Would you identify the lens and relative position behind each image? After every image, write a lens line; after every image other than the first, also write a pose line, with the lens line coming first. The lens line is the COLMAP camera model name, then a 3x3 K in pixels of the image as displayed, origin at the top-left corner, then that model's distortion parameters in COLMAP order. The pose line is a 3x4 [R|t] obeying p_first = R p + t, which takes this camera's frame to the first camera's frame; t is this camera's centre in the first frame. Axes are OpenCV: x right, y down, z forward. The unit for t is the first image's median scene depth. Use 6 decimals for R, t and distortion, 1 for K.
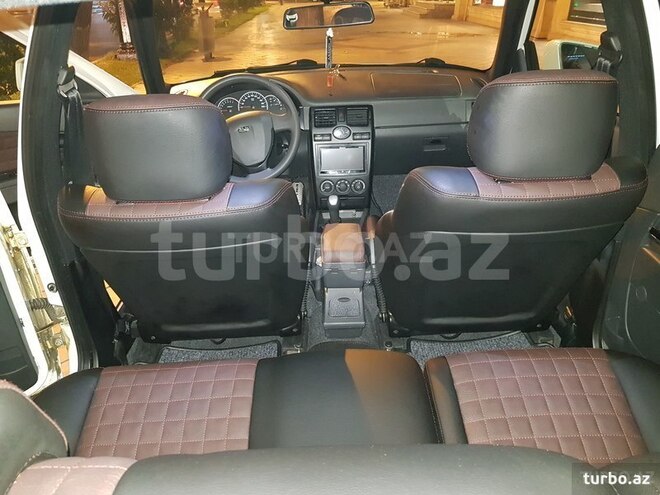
lens RADIAL K [[500.7, 0, 325.4], [0, 500.7, 246.4], [0, 0, 1]] dist [0.059340, 0.013971]
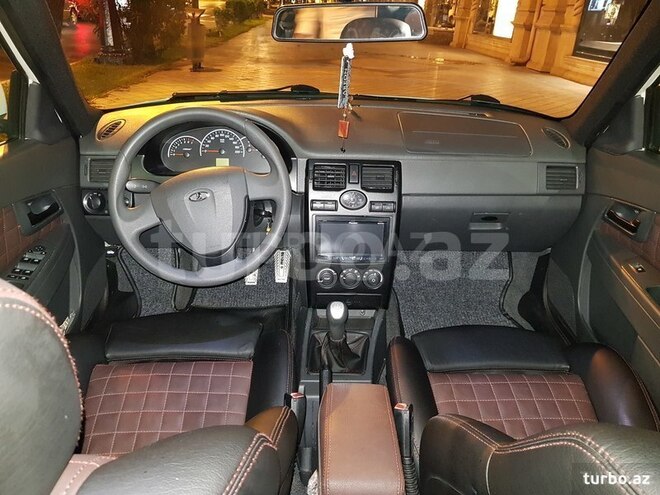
lens RADIAL K [[500.7, 0, 332.5], [0, 500.7, 249.5], [0, 0, 1]] dist [0.059340, 0.013971]
pose [[0.997693, 0.052663, 0.042847, -0.019218], [-0.051595, 0.998338, -0.025674, -0.136297], [-0.044128, 0.023404, 0.998752, 0.325558]]
